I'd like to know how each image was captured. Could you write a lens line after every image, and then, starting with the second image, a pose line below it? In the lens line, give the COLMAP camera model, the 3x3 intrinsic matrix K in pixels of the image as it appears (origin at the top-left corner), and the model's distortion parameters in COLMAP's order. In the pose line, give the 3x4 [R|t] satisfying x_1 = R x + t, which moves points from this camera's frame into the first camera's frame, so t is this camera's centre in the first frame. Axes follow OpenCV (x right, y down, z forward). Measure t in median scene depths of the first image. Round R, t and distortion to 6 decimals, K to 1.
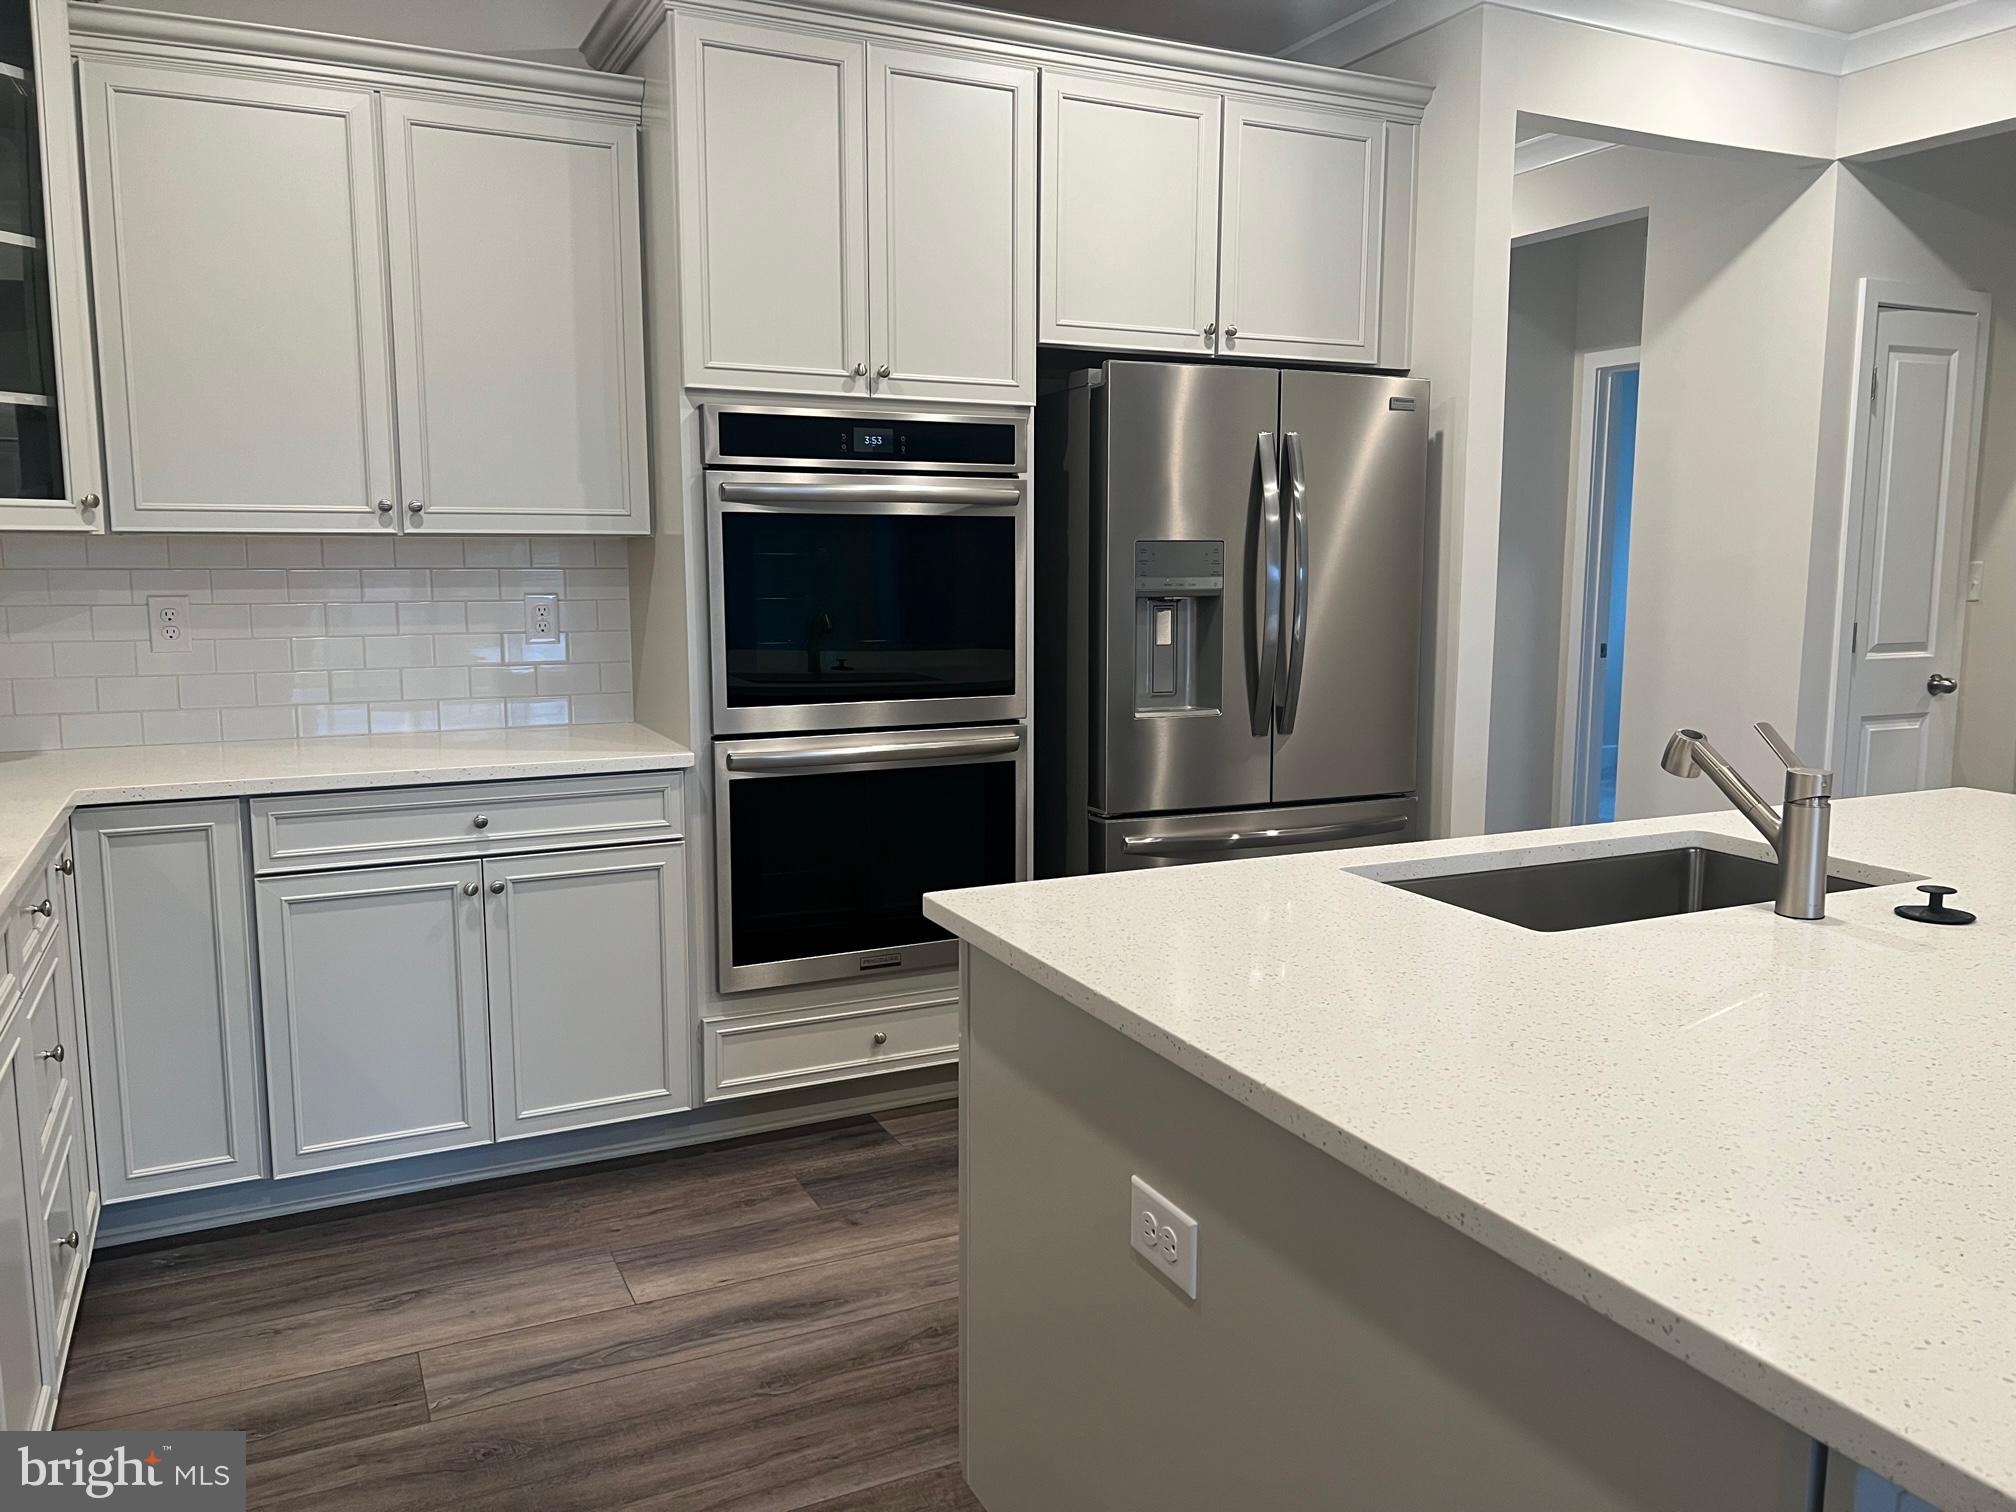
lens RADIAL K [[1519.6, 0, 1008.0], [0, 1519.6, 756.0], [0, 0, 1]] dist [0.054819, -0.086706]
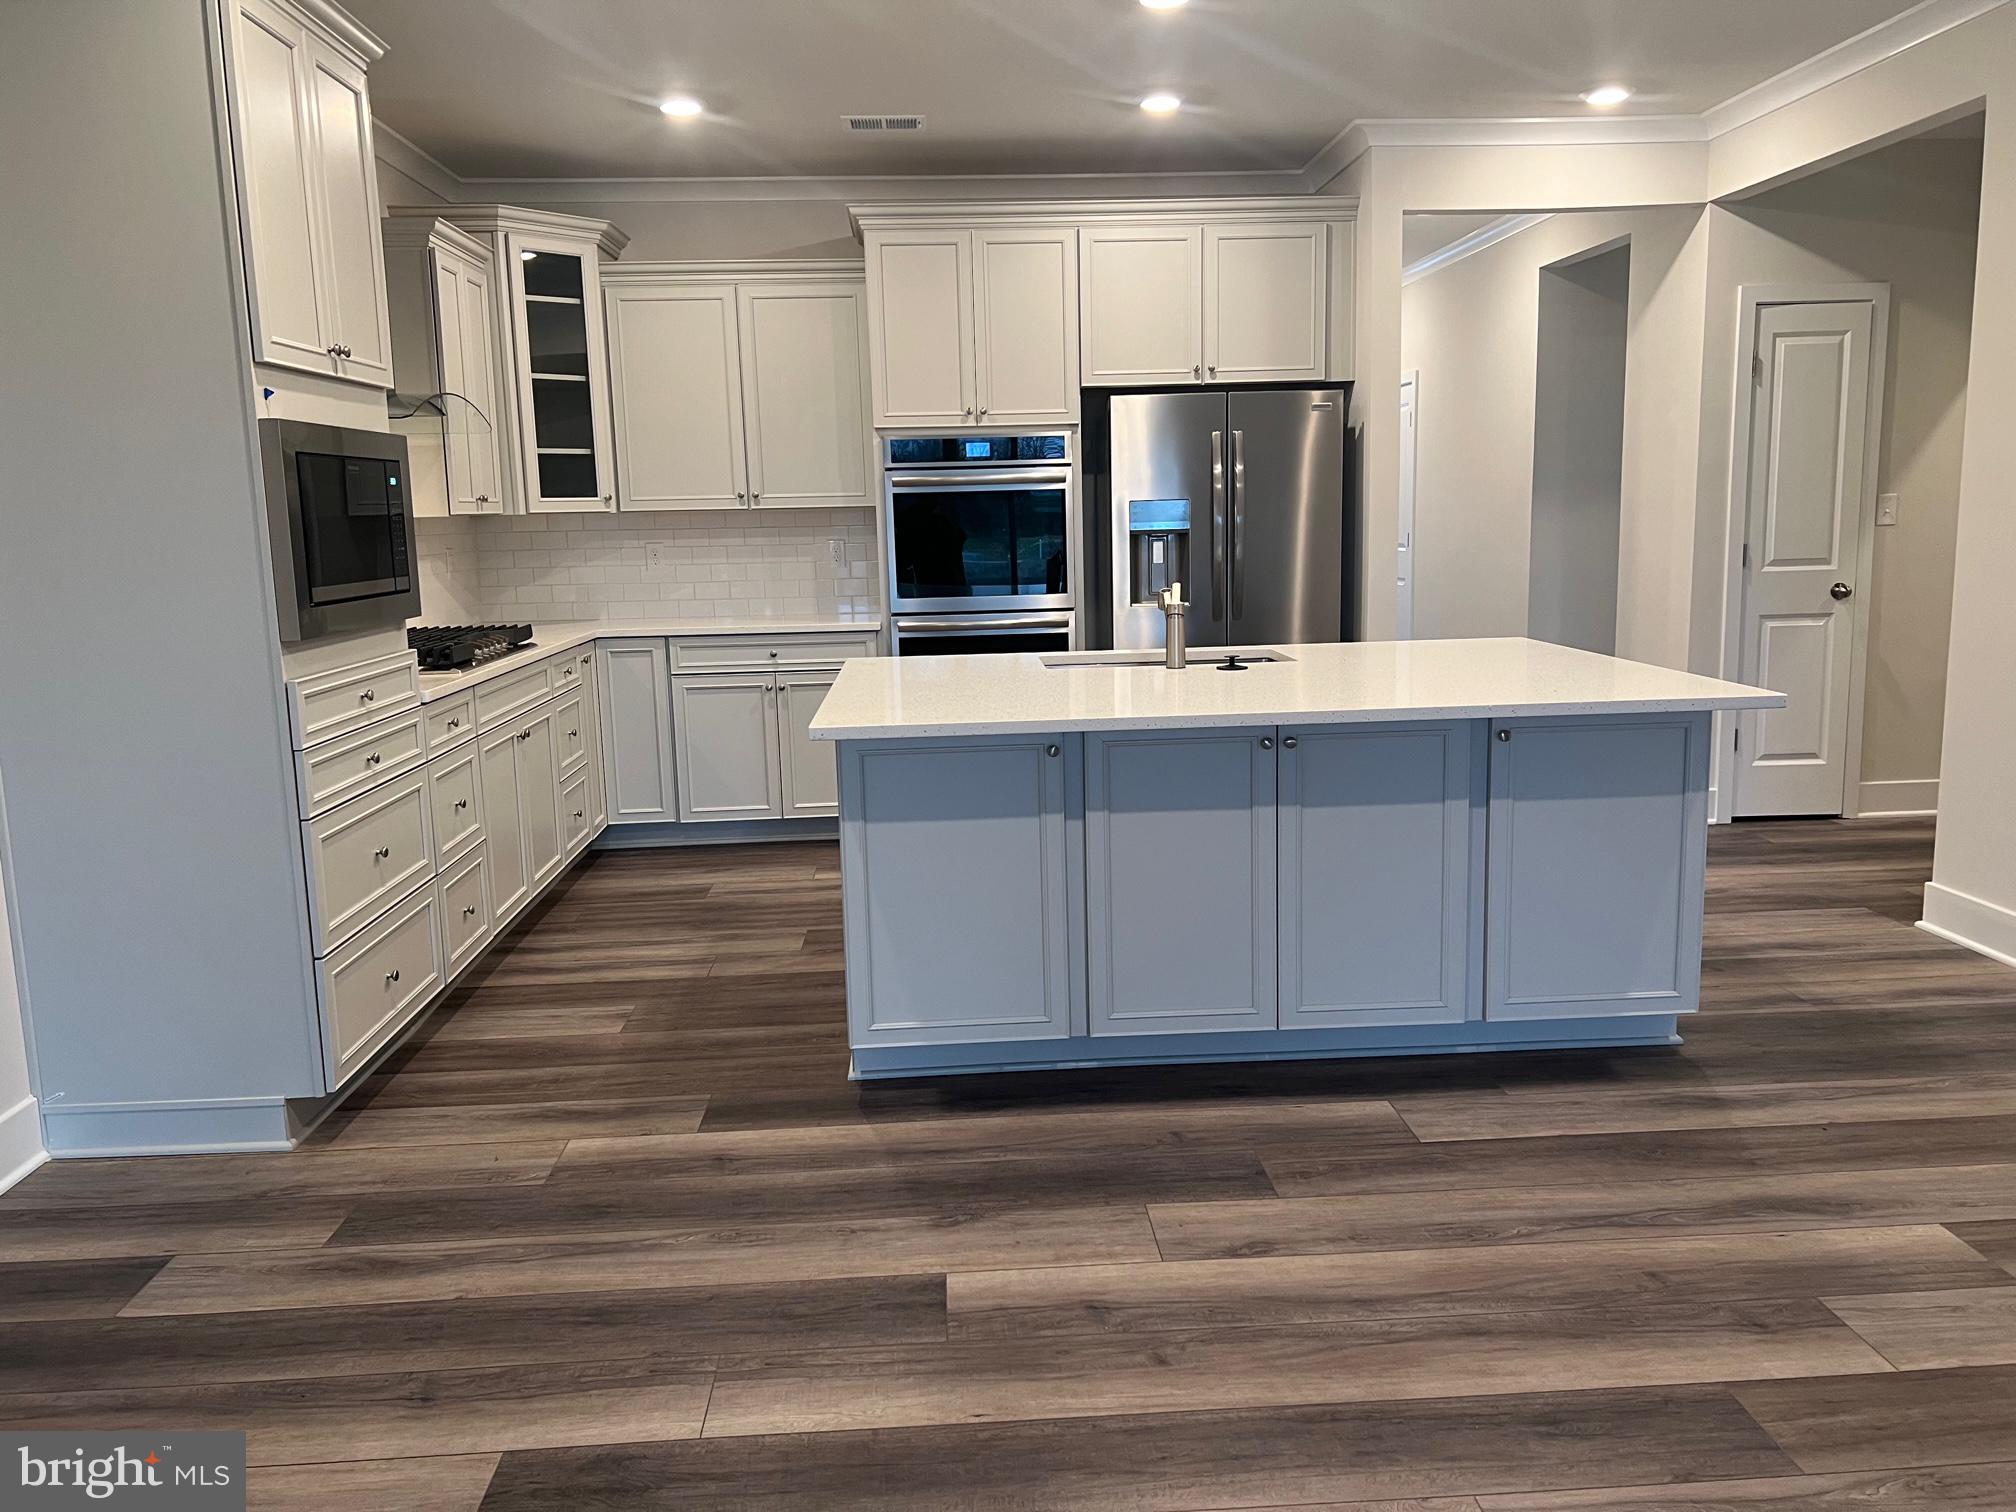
lens RADIAL K [[1519.6, 0, 1012.7], [0, 1519.6, 770.4], [0, 0, 1]] dist [0.097835, -0.176194]
pose [[0.917807, 0.042515, -0.394744, 0.689600], [-0.026619, 0.998602, 0.045661, 0.089973], [0.396134, -0.031401, 0.917656, -0.665464]]
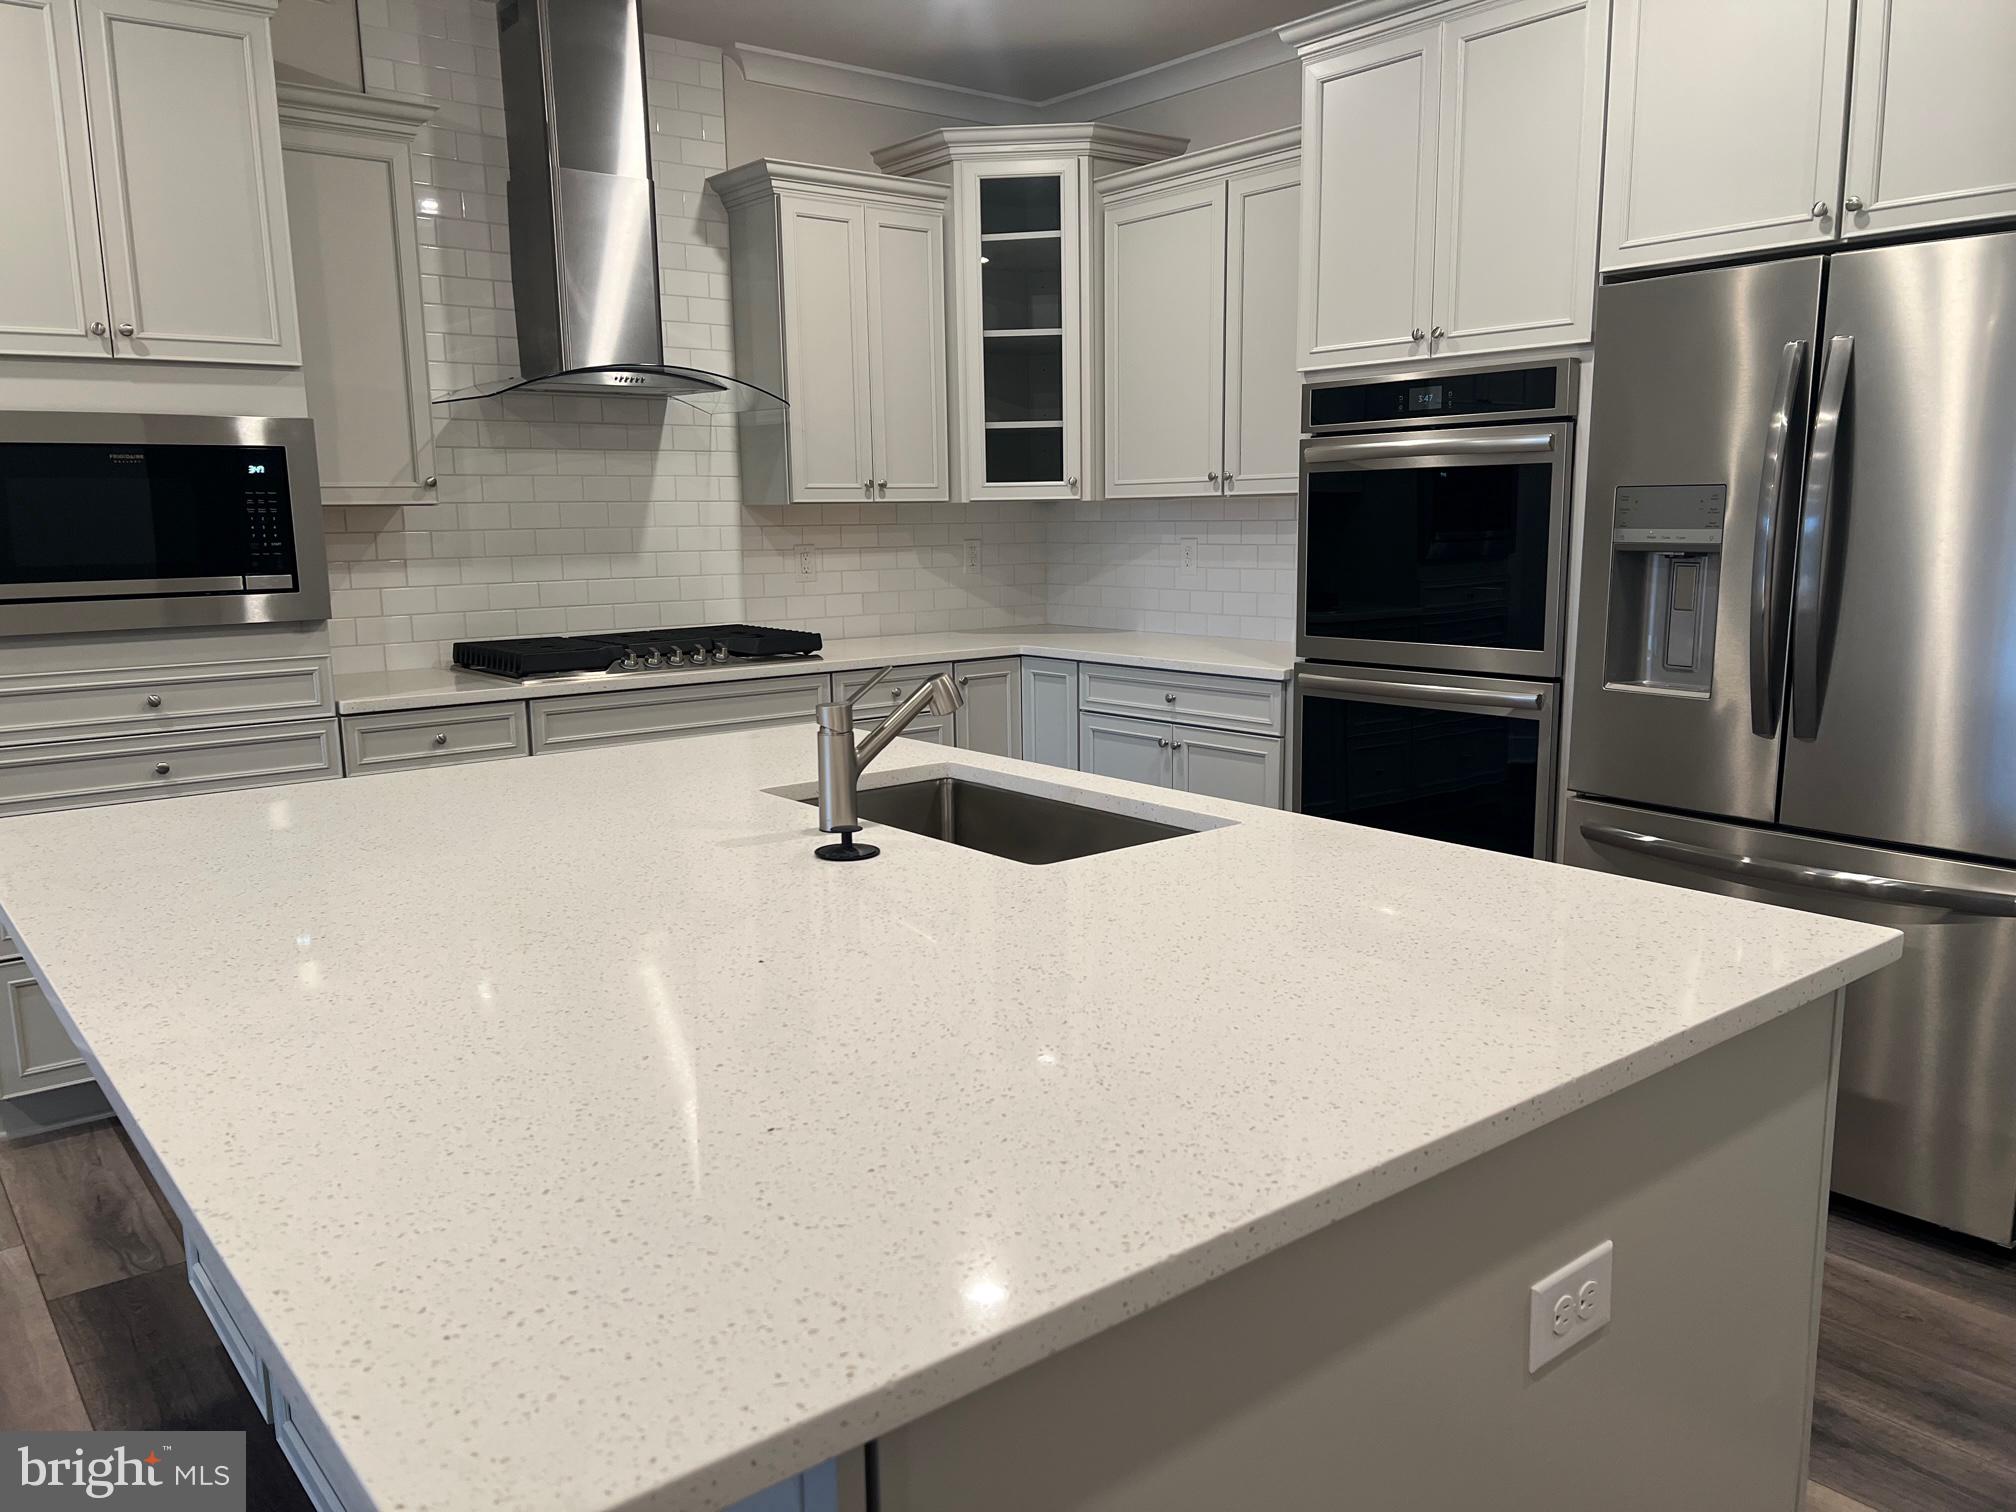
lens RADIAL K [[1519.6, 0, 1012.7], [0, 1519.6, 770.4], [0, 0, 1]] dist [0.097835, -0.176194]
pose [[0.212696, 0.160213, -0.963894, 0.949080], [-0.116724, 0.983568, 0.137727, -0.065300], [0.970122, 0.083215, 0.227901, 0.499308]]
